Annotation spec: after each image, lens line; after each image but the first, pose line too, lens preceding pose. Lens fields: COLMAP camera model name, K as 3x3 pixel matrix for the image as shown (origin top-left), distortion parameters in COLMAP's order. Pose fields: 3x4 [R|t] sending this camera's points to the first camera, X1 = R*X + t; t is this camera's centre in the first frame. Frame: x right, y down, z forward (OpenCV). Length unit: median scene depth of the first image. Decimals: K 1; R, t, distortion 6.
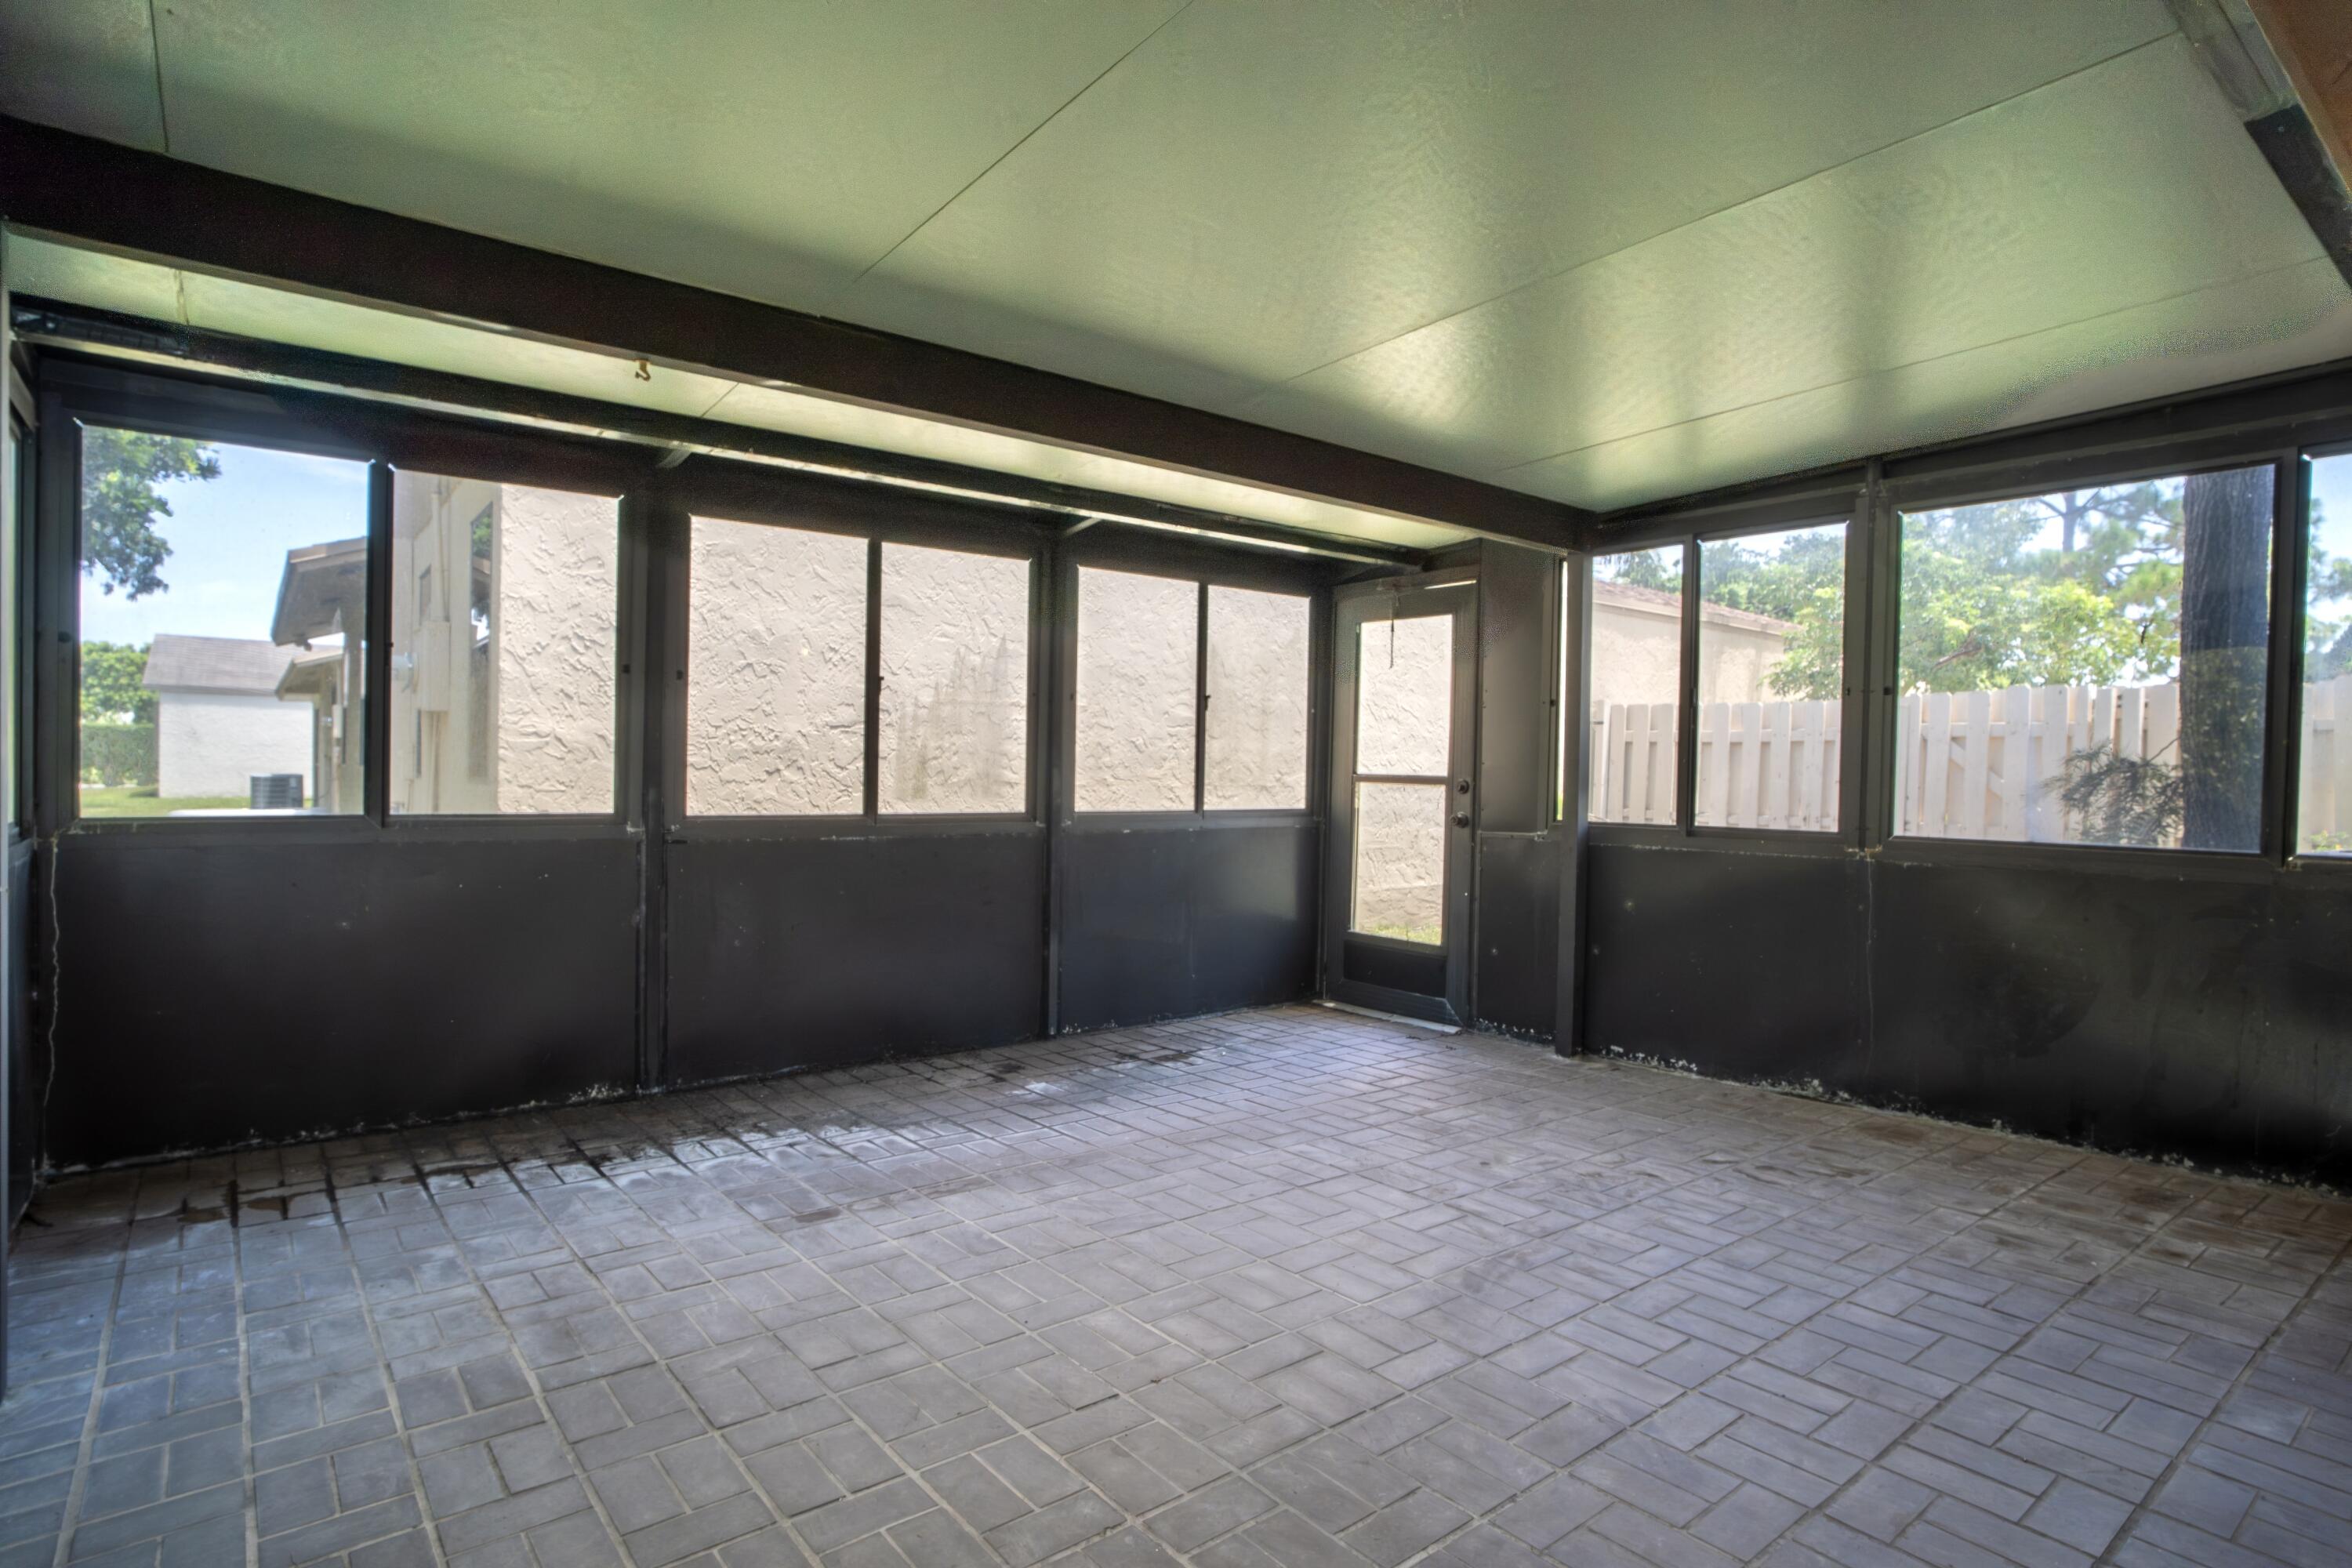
lens RADIAL K [[1229.6, 0, 1176.0], [0, 1229.6, 784.0], [0, 0, 1]] dist [-0.057218, 0.027077]
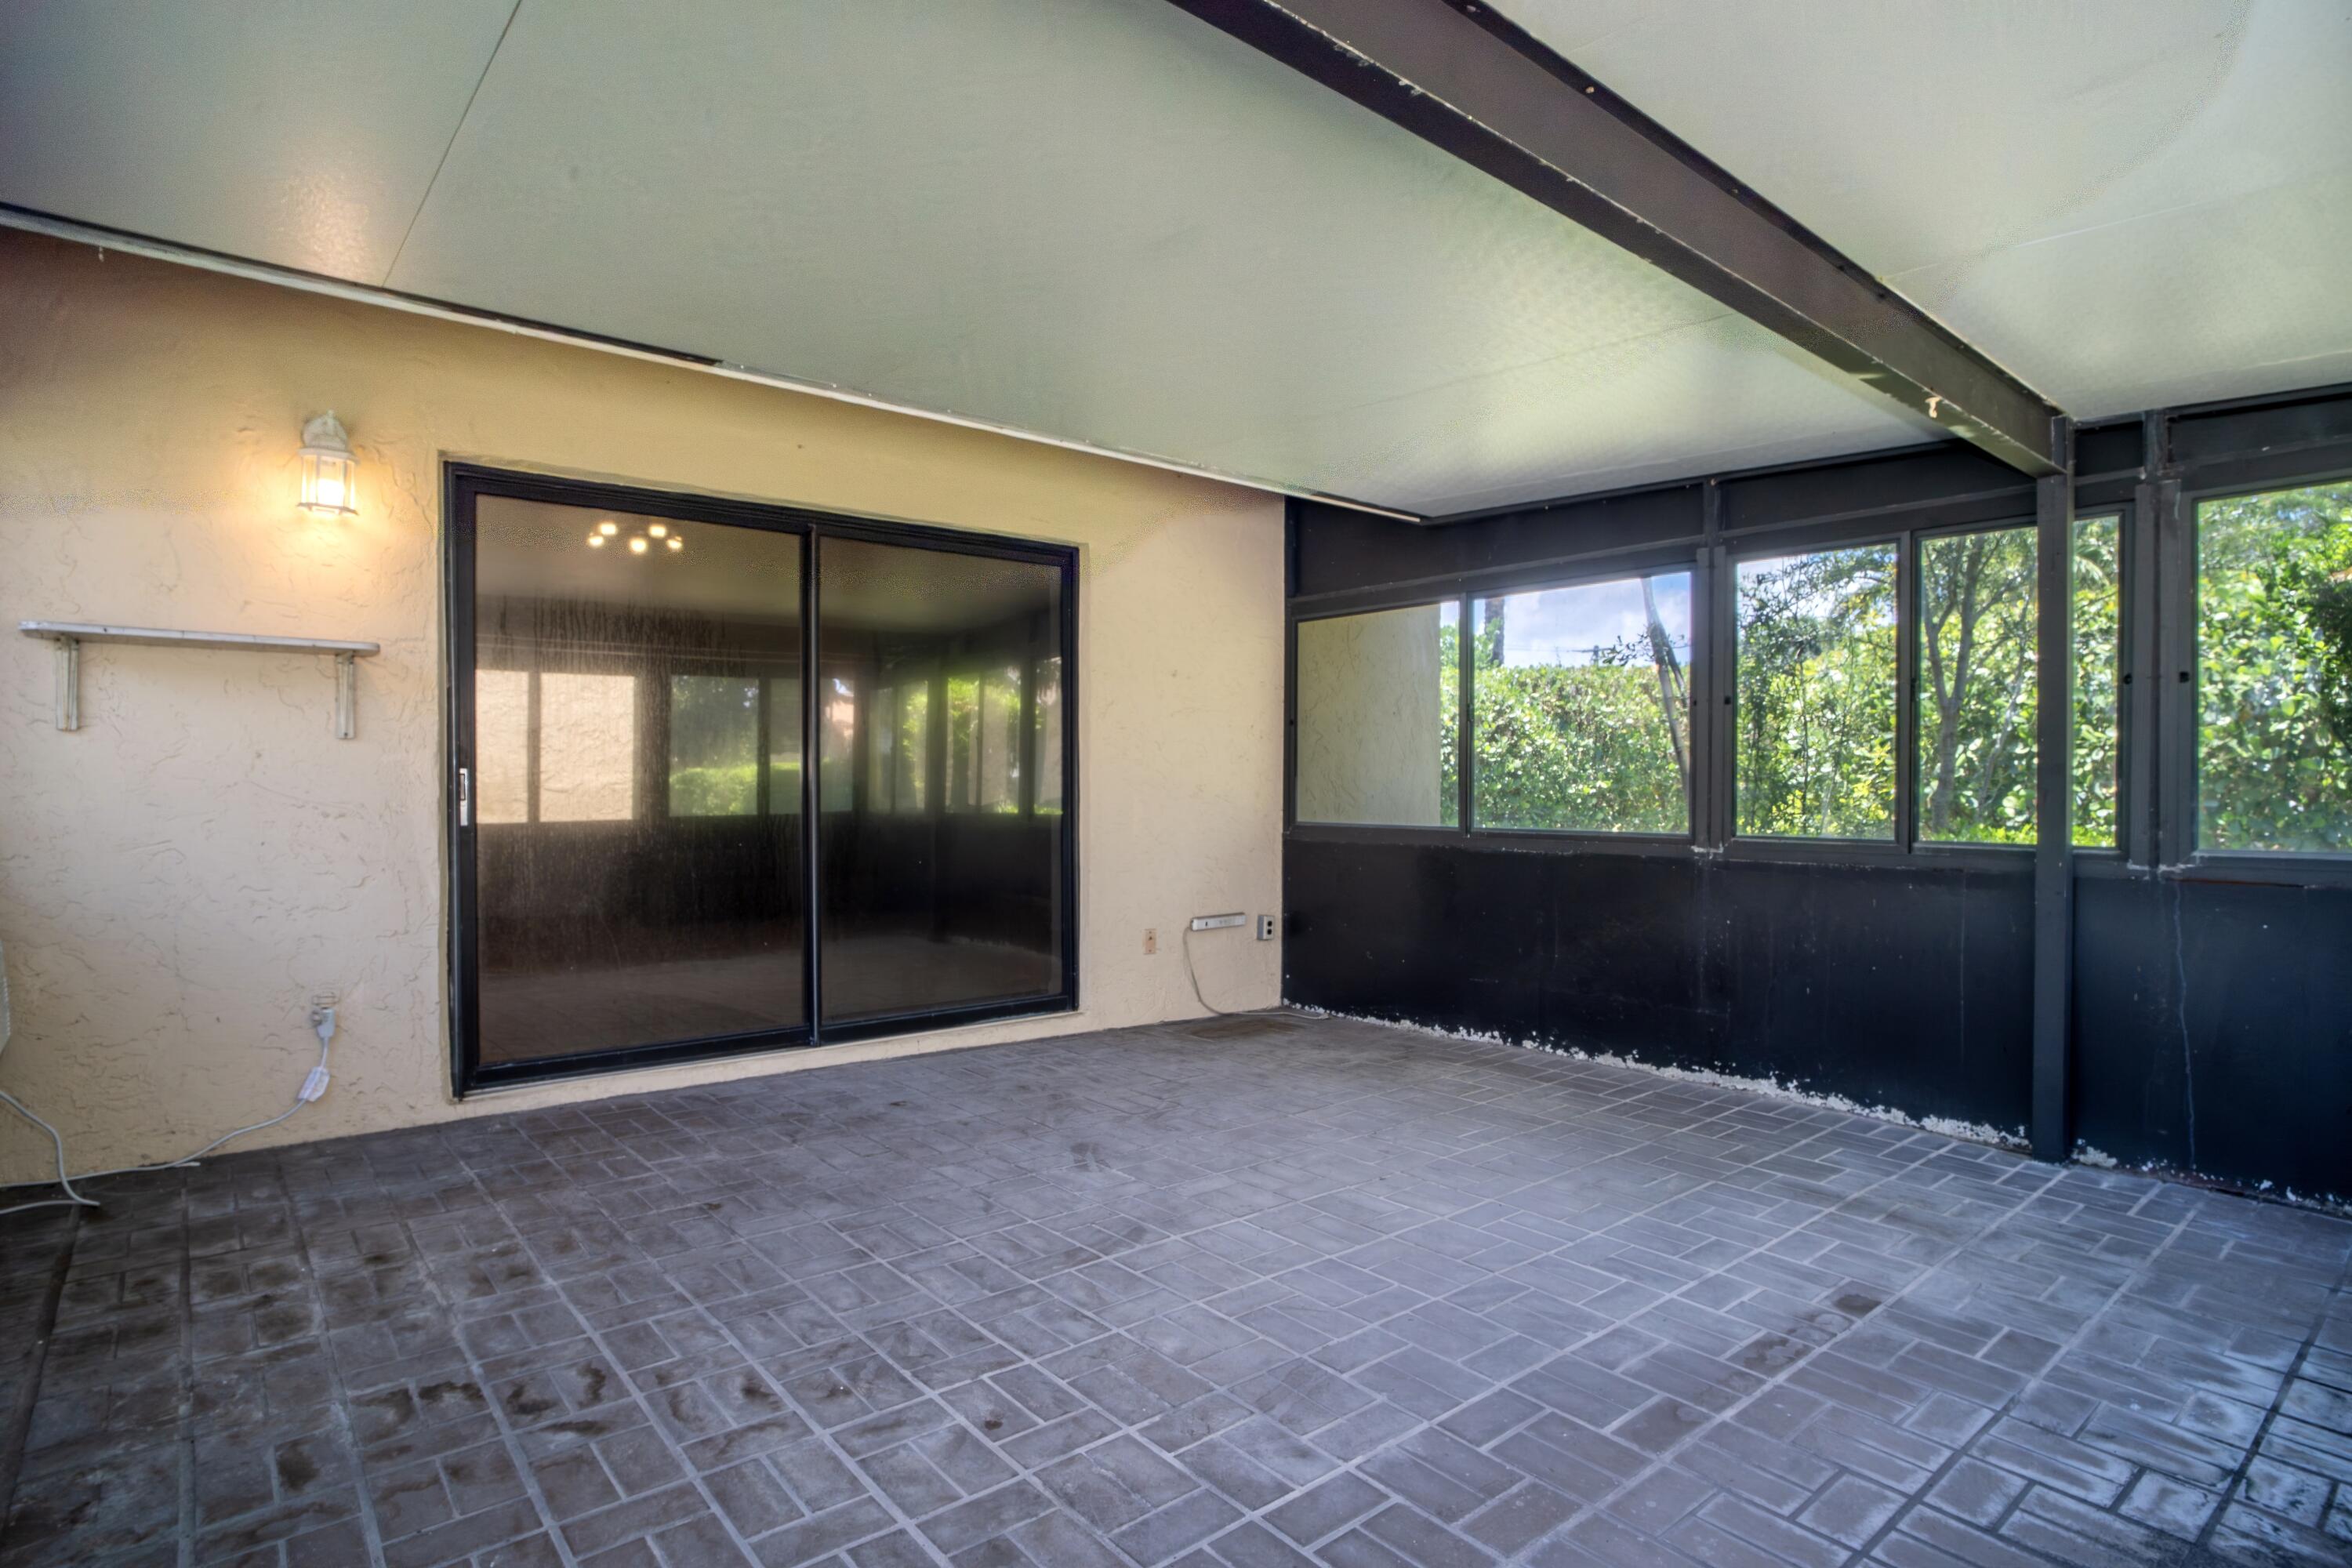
lens RADIAL K [[1229.6, 0, 1176.0], [0, 1229.6, 784.0], [0, 0, 1]] dist [-0.057218, 0.027077]
pose [[-0.999309, -0.021496, -0.030338, 0.201385], [-0.021859, 0.999693, 0.011661, -0.009108], [0.030078, 0.012316, -0.999472, 1.688276]]
